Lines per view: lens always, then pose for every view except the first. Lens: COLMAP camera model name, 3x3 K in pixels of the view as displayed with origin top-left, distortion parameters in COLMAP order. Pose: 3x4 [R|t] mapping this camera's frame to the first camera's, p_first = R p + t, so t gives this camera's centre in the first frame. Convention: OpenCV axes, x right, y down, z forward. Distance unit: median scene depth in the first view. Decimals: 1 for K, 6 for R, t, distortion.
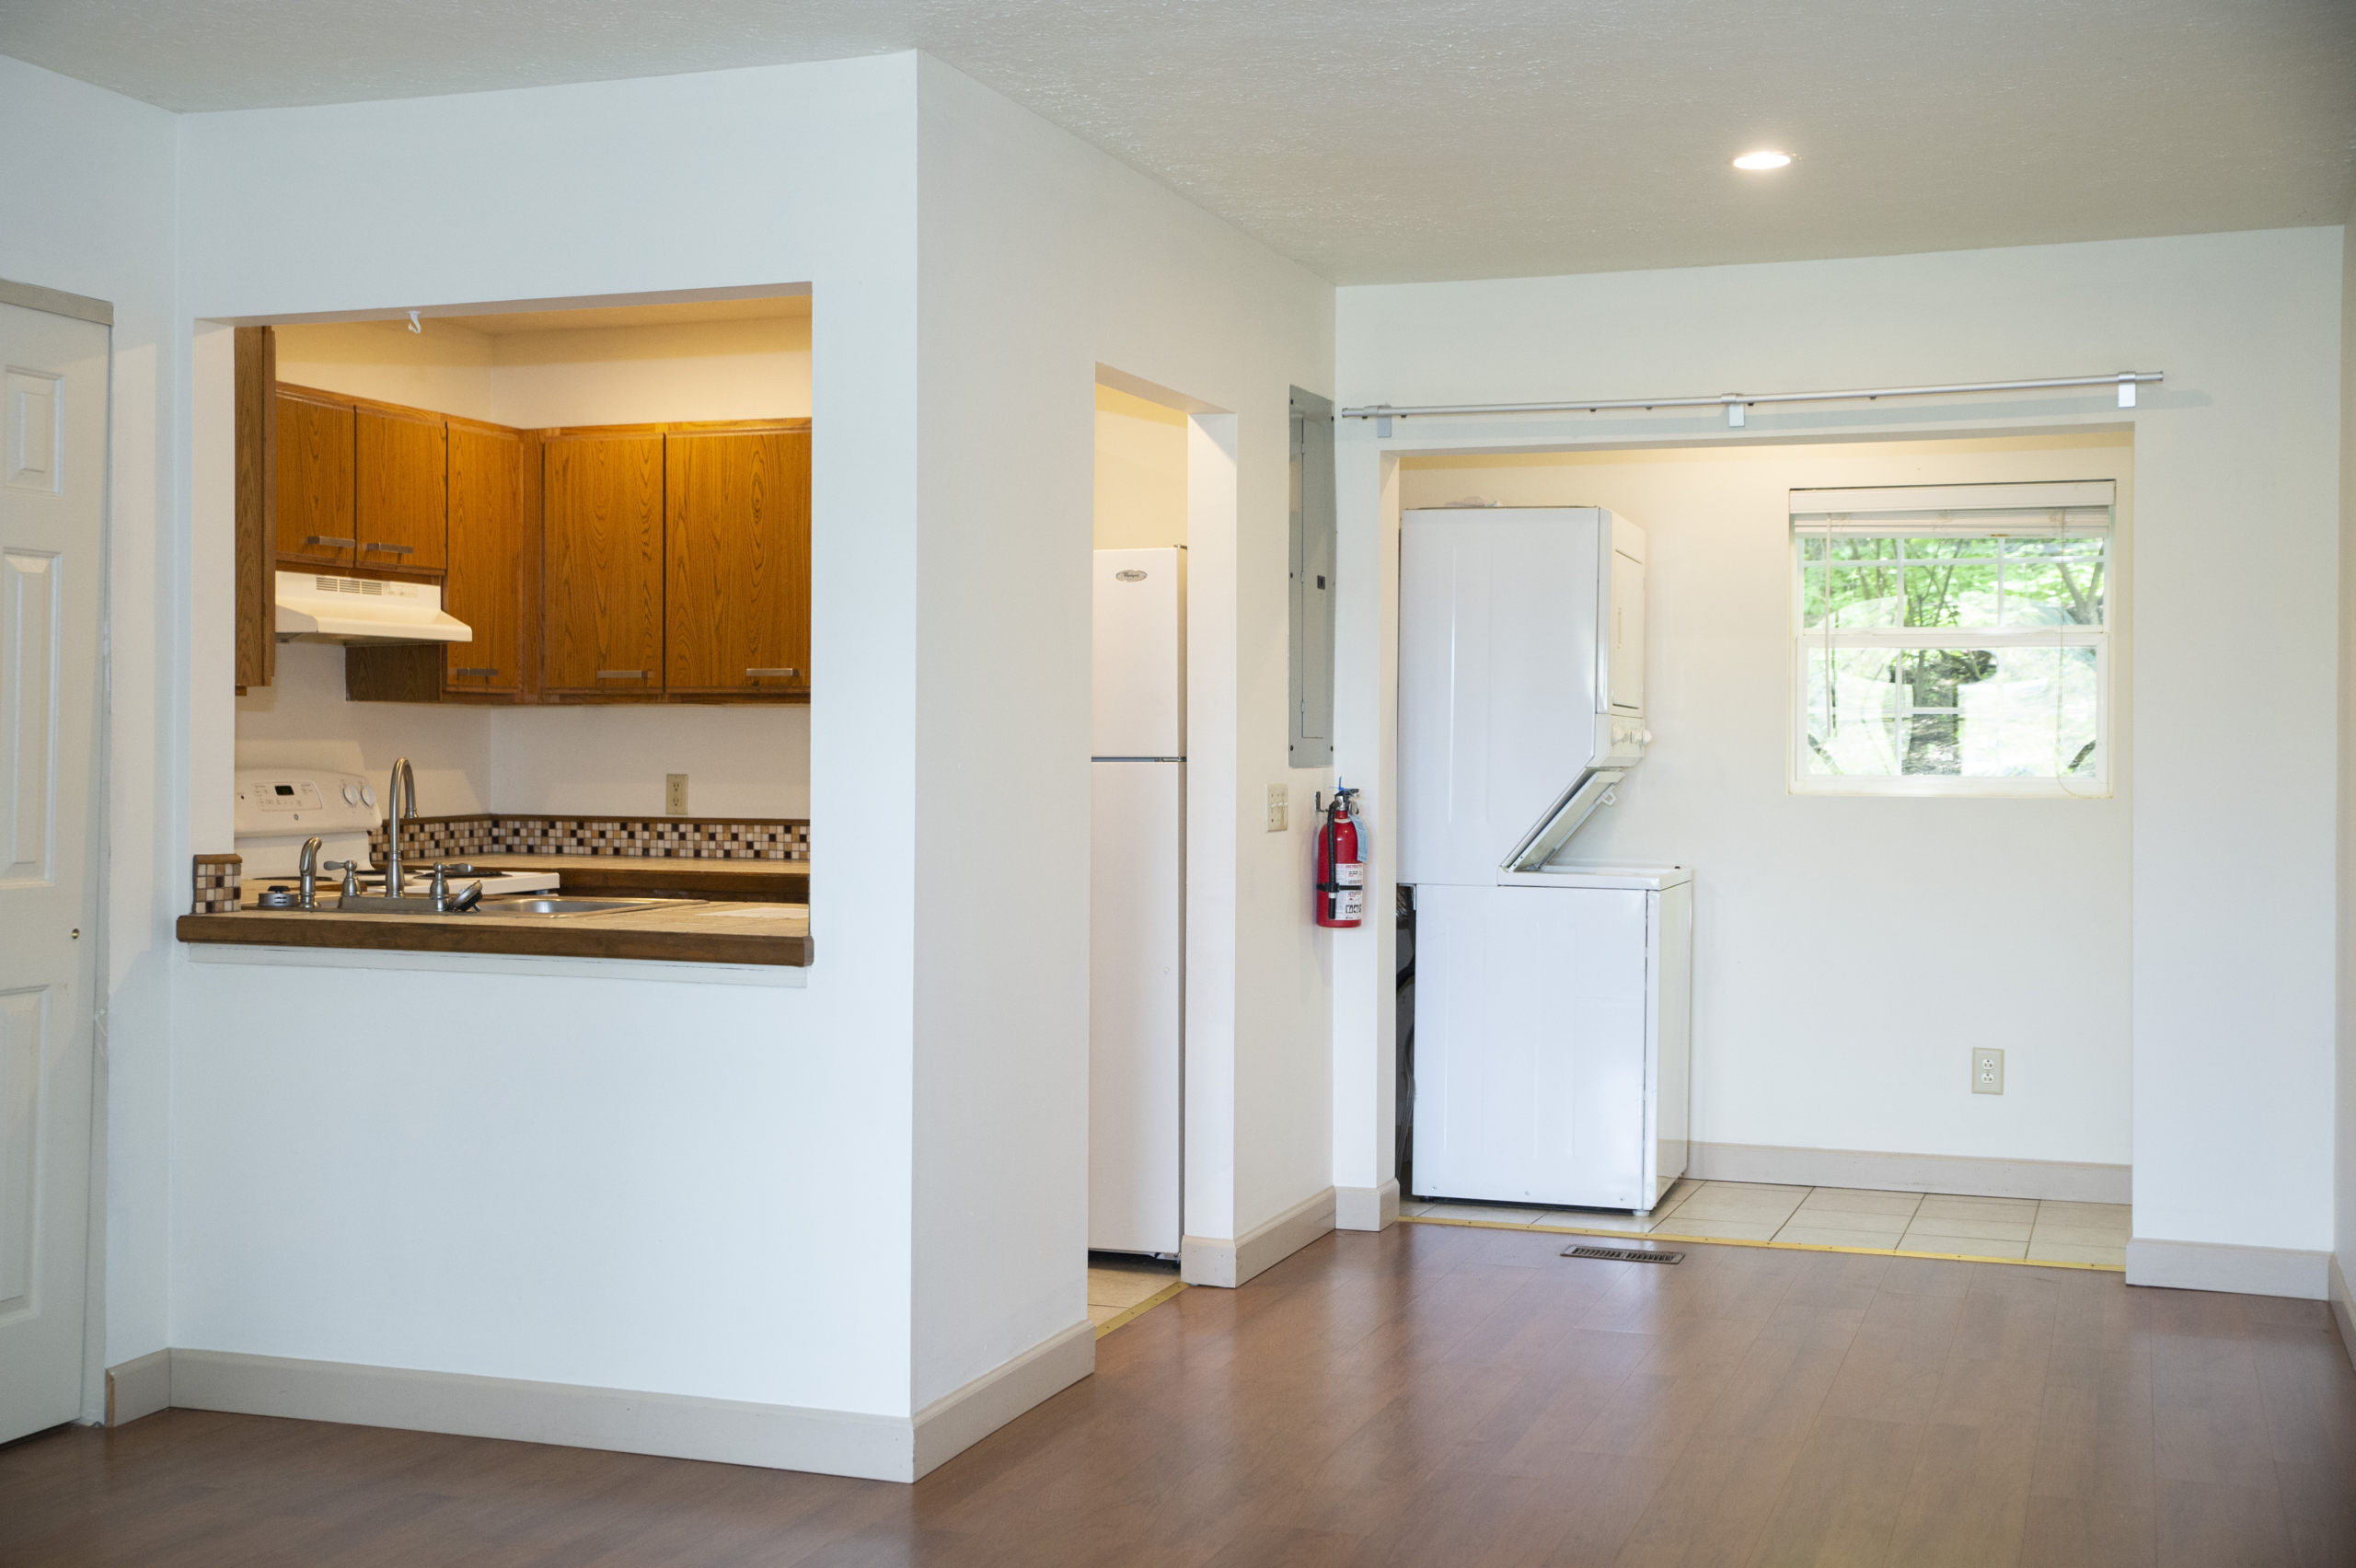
lens RADIAL K [[2723.1, 0, 1178.0], [0, 2723.1, 784.0], [0, 0, 1]] dist [-0.017345, -0.014556]
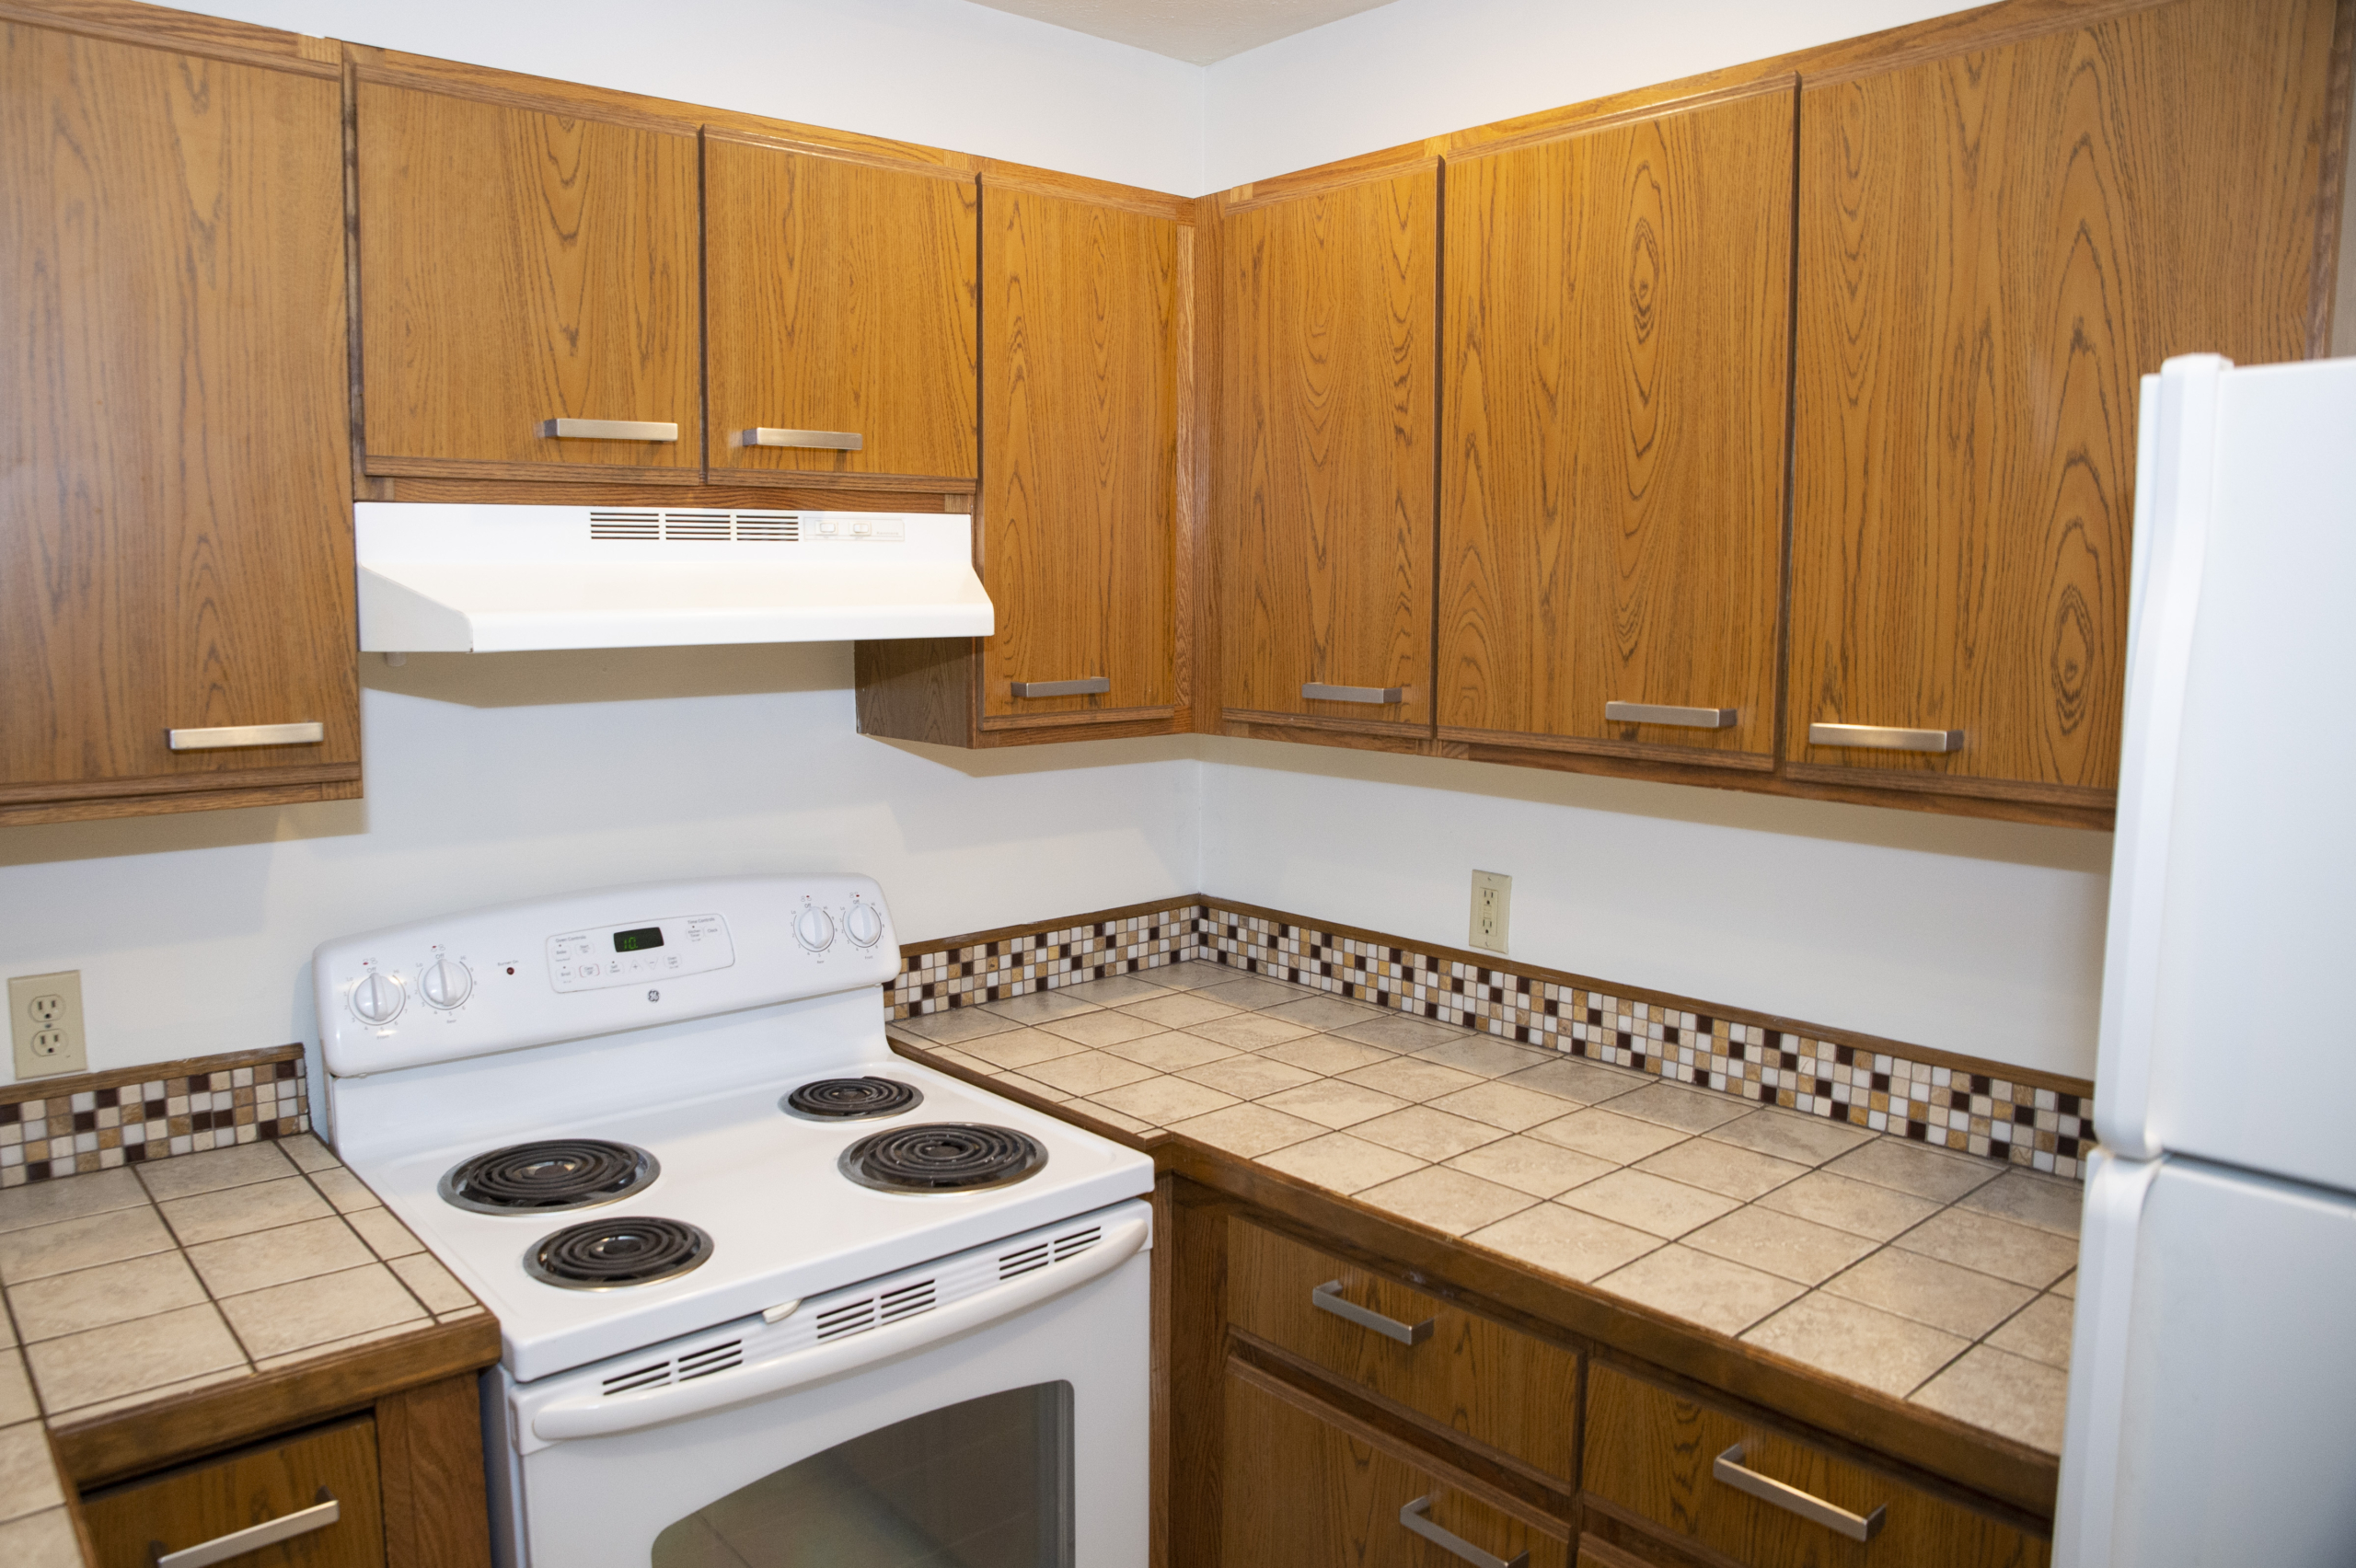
lens RADIAL K [[1627.4, 0, 1132.0], [0, 1627.4, 770.3], [0, 0, 1]] dist [-0.127032, 0.083210]
pose [[0.864530, 0.055271, -0.499532, -0.095328], [-0.003841, 0.994632, 0.103403, -0.055089], [0.502566, -0.087476, 0.860102, 0.730828]]
